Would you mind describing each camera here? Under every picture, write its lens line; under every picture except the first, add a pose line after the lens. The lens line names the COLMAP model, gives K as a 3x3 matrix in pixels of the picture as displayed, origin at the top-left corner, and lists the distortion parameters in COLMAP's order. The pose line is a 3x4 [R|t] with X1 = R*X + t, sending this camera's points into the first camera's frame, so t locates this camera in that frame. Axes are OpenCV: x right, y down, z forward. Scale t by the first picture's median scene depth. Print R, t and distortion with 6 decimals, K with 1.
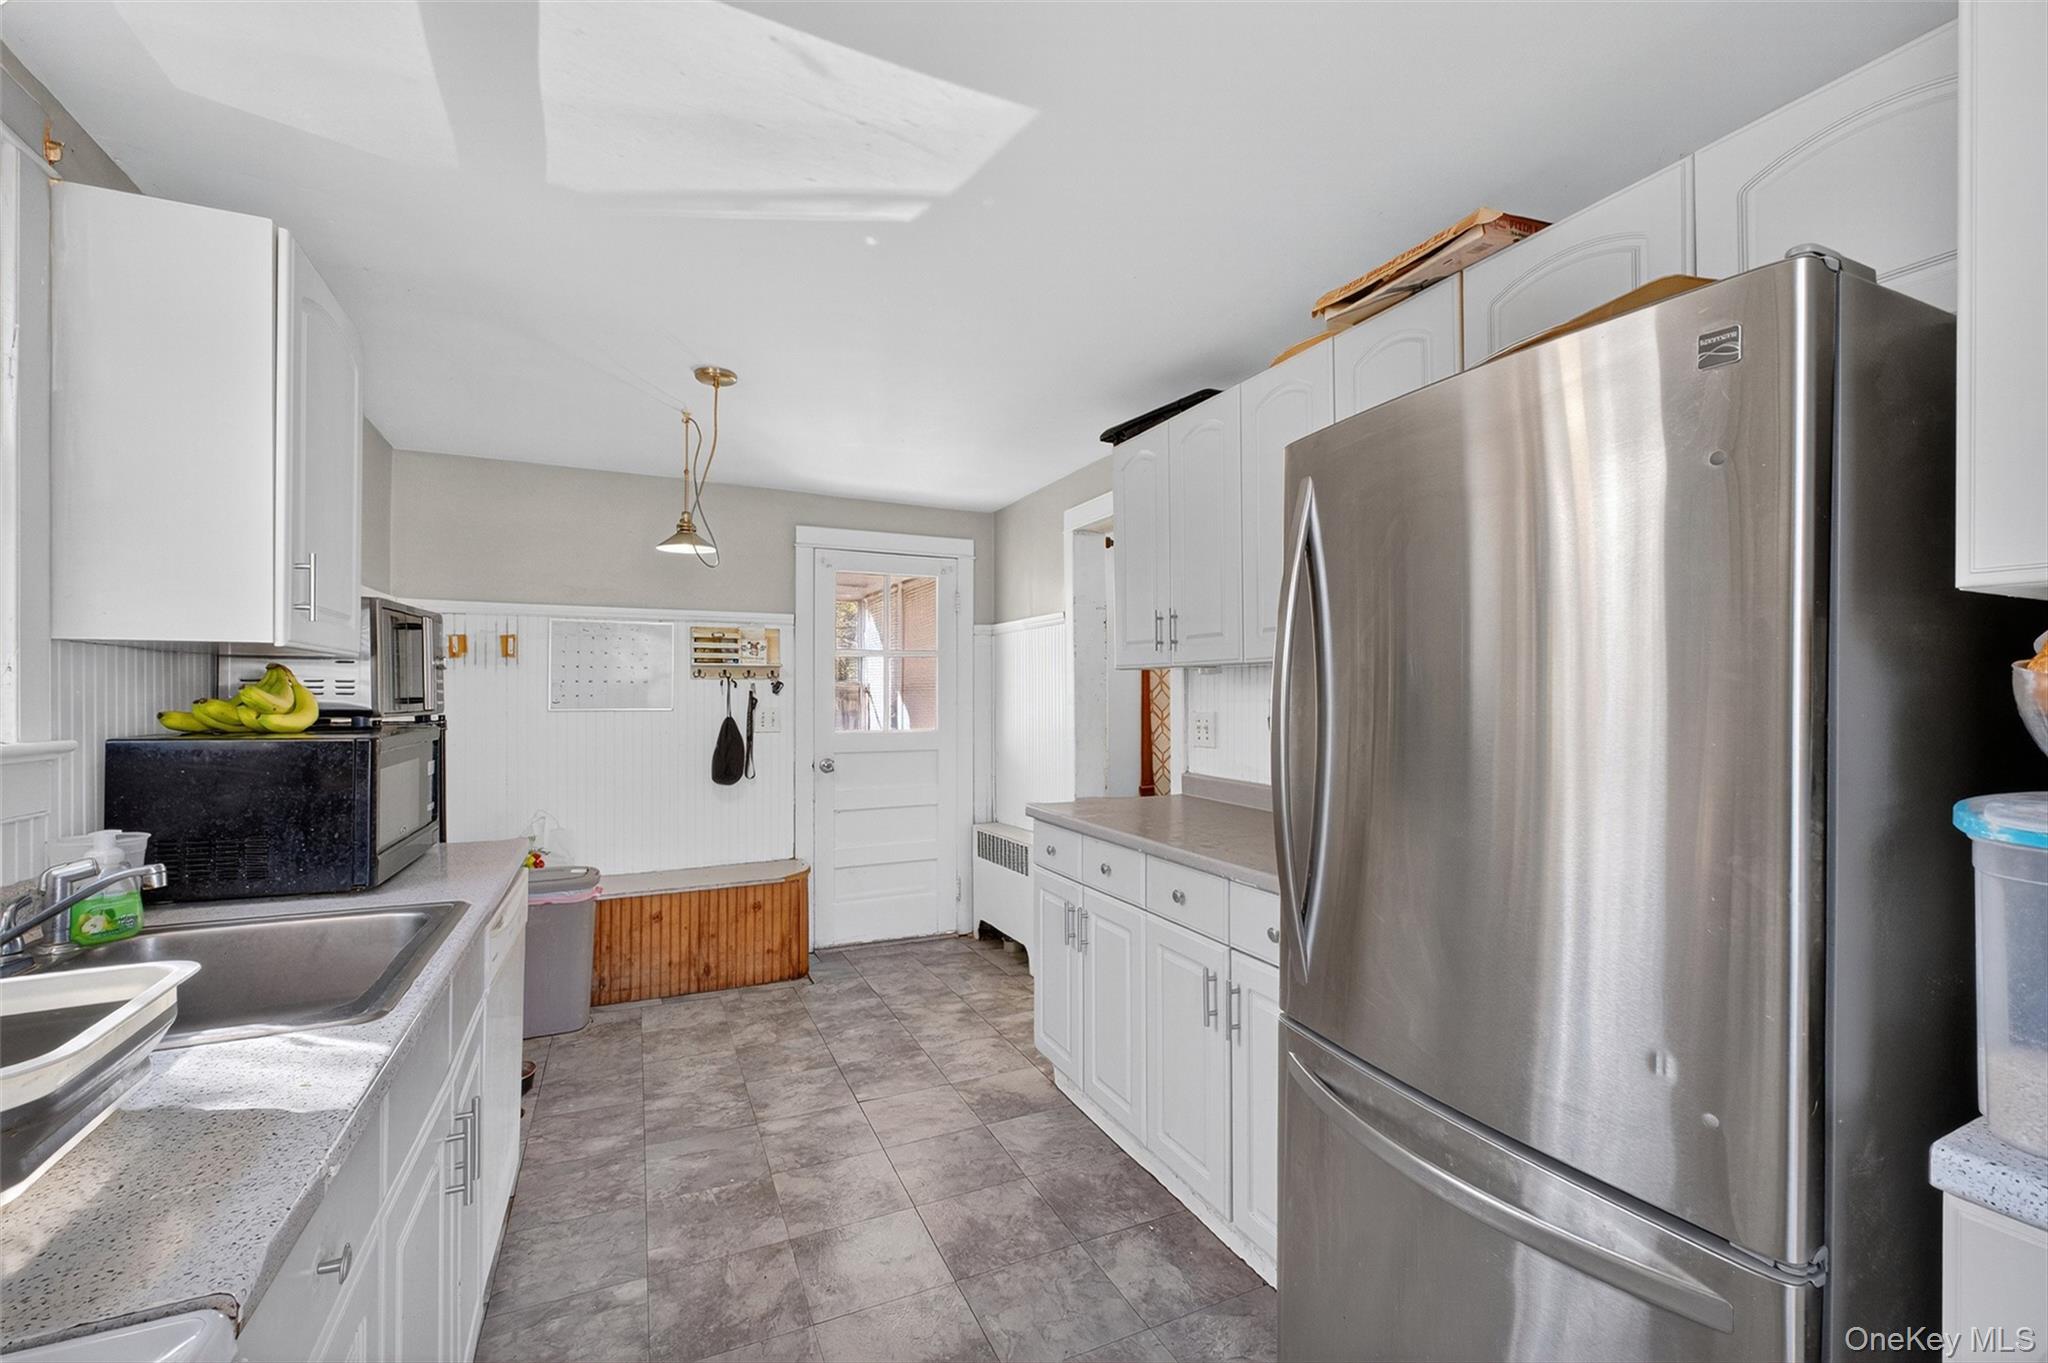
lens RADIAL K [[873.8, 0, 1024.0], [0, 873.8, 681.5], [0, 0, 1]] dist [-0.009574, -0.000537]
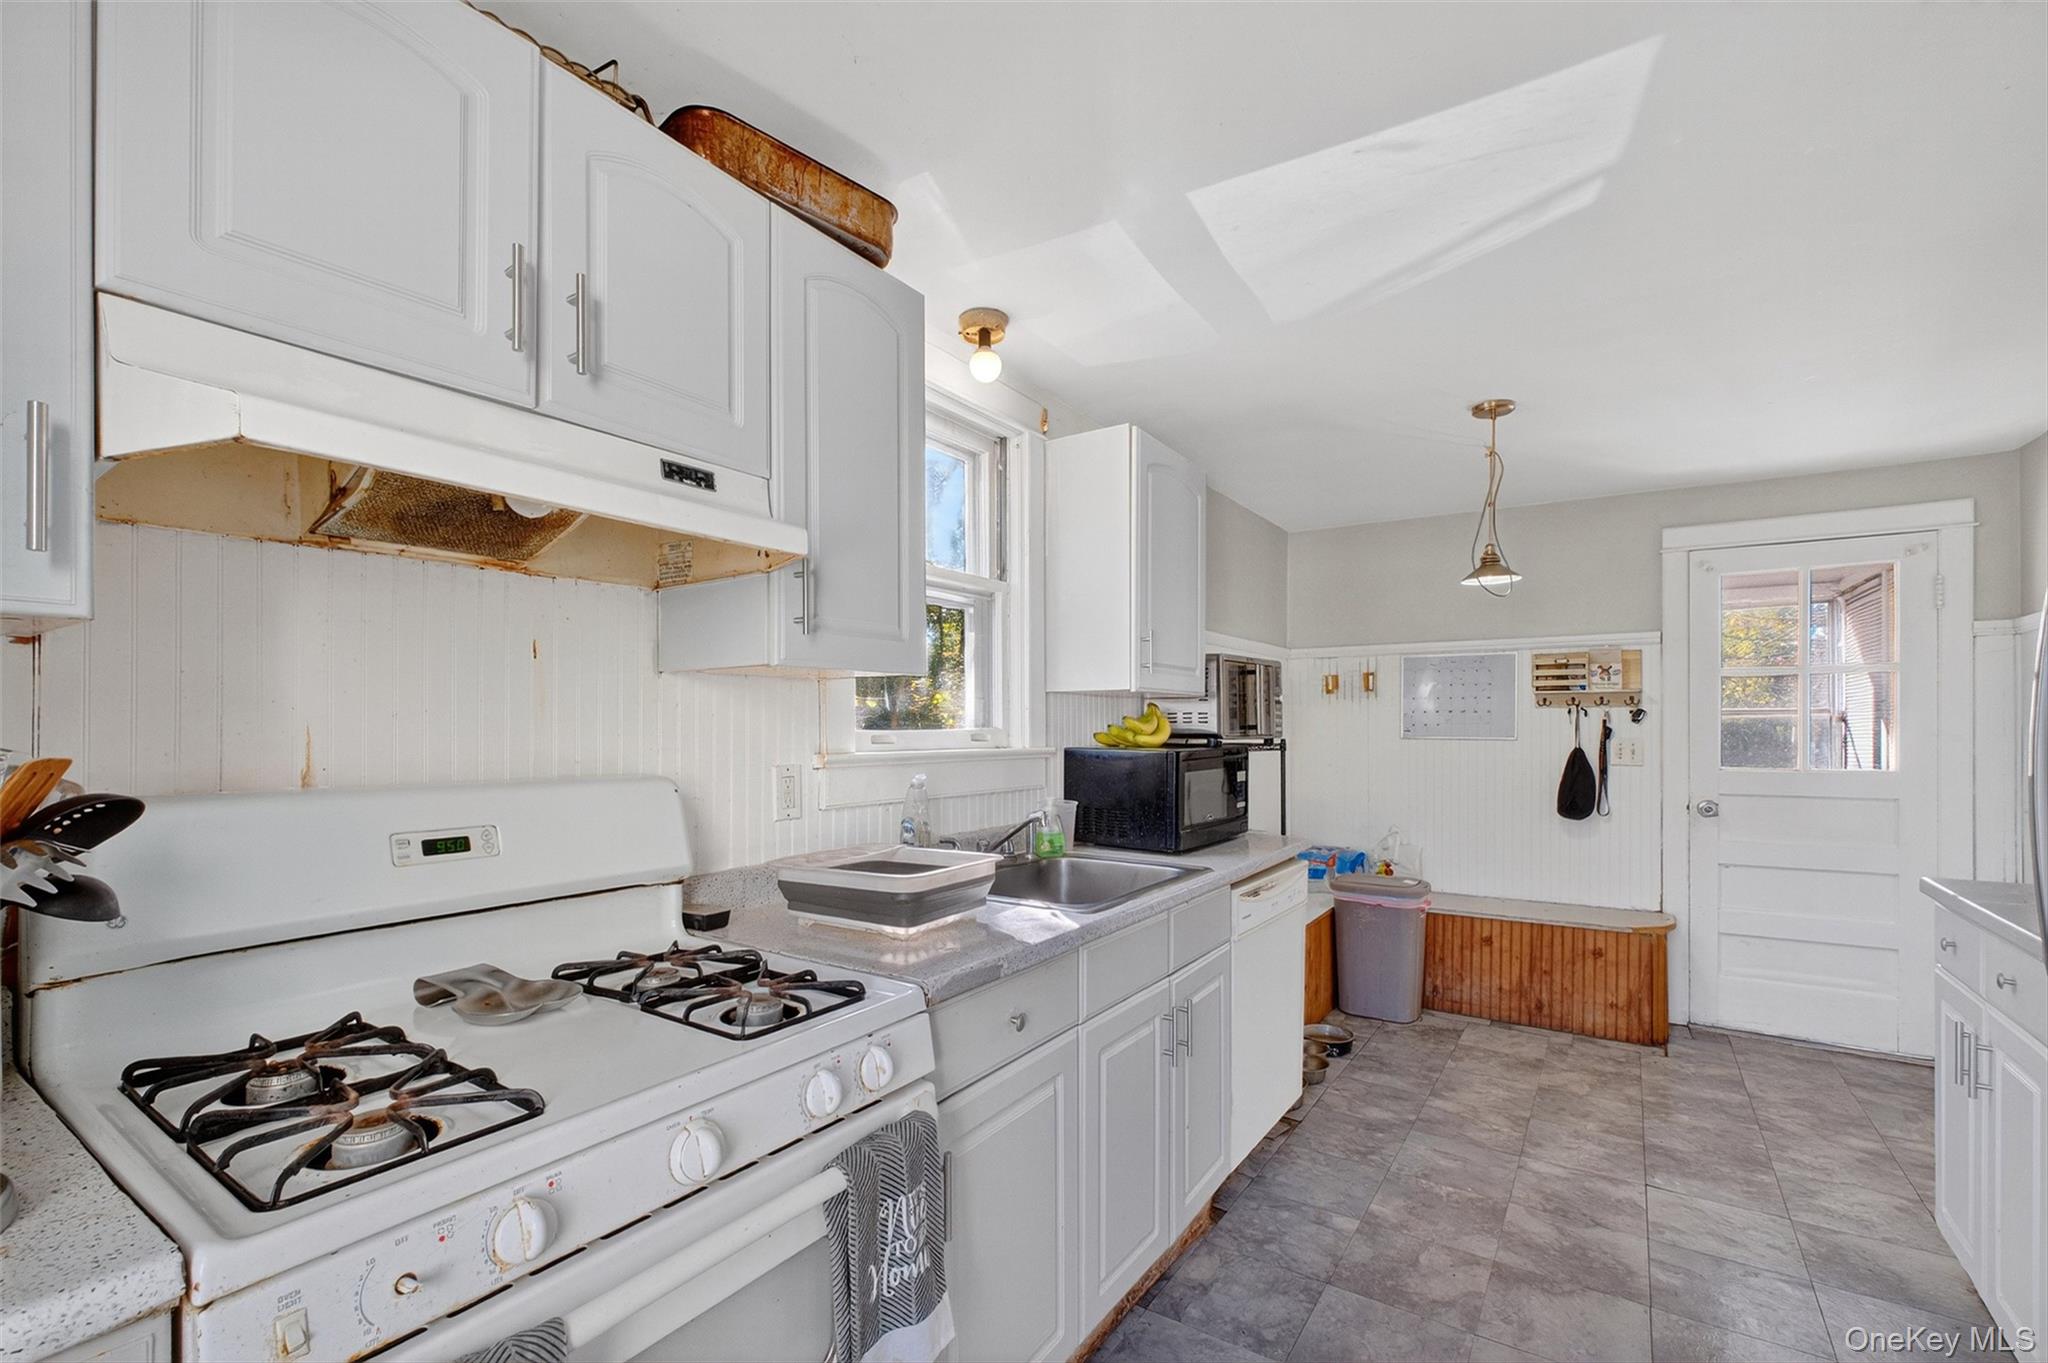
lens RADIAL K [[880.0, 0, 1028.4], [0, 880.0, 713.1], [0, 0, 1]] dist [0.000901, 0.000094]
pose [[0.506641, -0.011371, -0.862082, 0.205168], [0.011583, 0.999913, -0.006381, 0.003217], [0.862080, -0.006752, 0.506728, 0.010578]]
